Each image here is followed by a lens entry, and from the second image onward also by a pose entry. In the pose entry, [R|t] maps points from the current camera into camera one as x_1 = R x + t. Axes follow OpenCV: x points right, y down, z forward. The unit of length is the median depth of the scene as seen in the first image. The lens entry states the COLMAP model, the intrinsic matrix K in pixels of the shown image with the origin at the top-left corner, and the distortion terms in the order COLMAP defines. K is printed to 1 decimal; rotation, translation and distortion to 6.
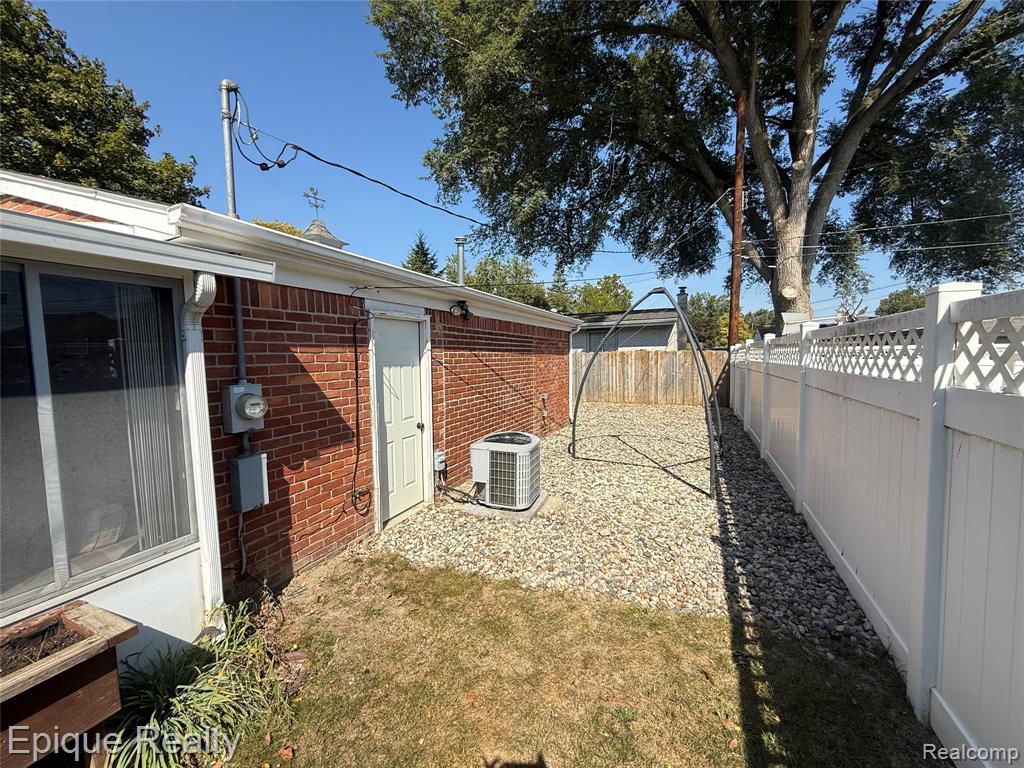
lens RADIAL K [[409.0, 0, 508.7], [0, 409.0, 384.2], [0, 0, 1]] dist [0.000291, -0.000654]
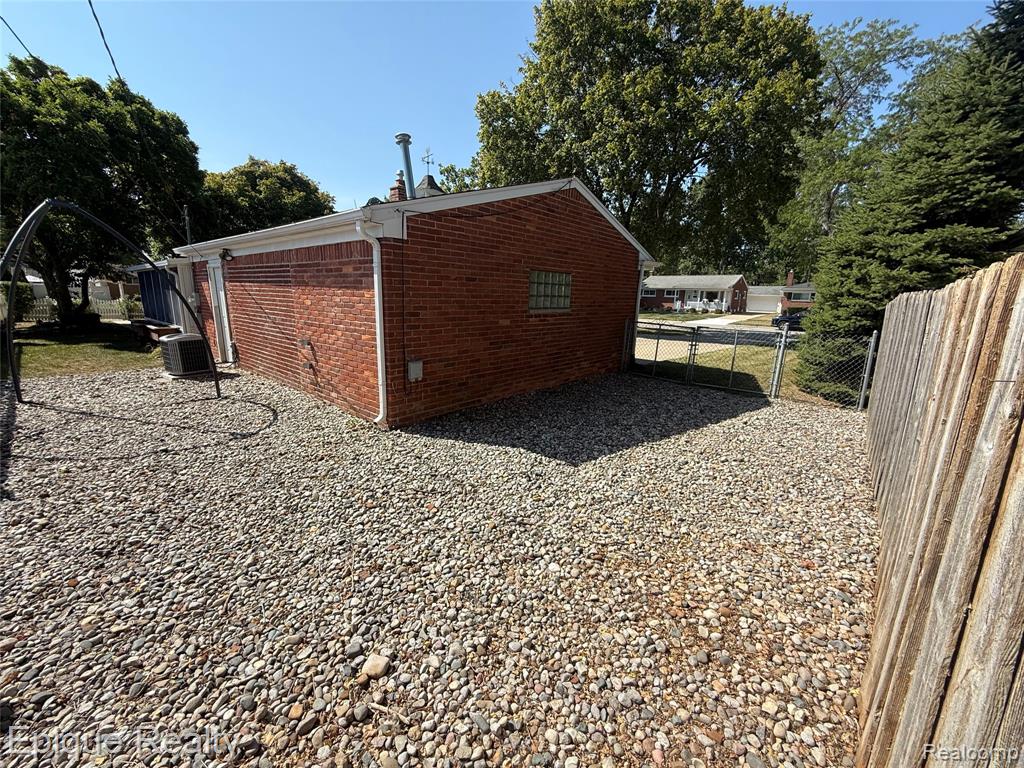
lens RADIAL K [[409.0, 0, 508.7], [0, 409.0, 384.2], [0, 0, 1]] dist [0.000291, -0.000654]
pose [[-0.293483, 0.204894, -0.933748, 0.833896], [-0.091963, 0.966179, 0.240915, -0.136776], [0.951531, 0.156574, -0.264715, 1.881636]]
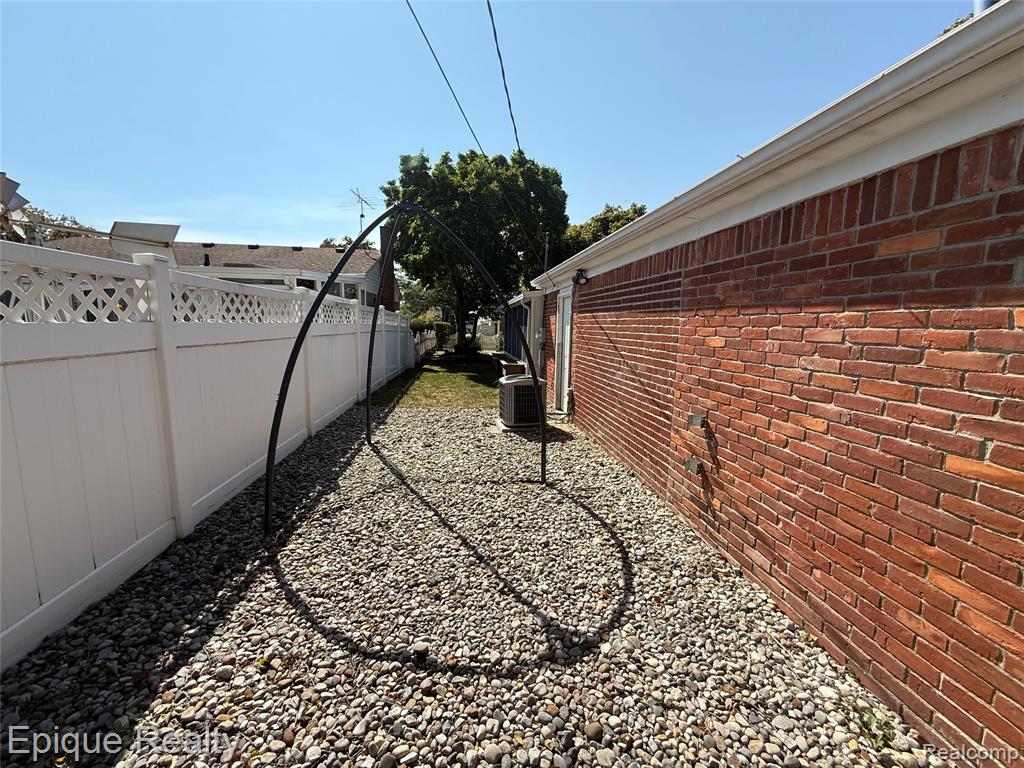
lens RADIAL K [[409.0, 0, 508.7], [0, 409.0, 384.2], [0, 0, 1]] dist [0.000291, -0.000654]
pose [[-0.859922, 0.061437, -0.506714, 0.506022], [-0.052765, 0.976711, 0.207968, -0.088770], [0.507691, 0.205573, -0.836654, 1.463713]]
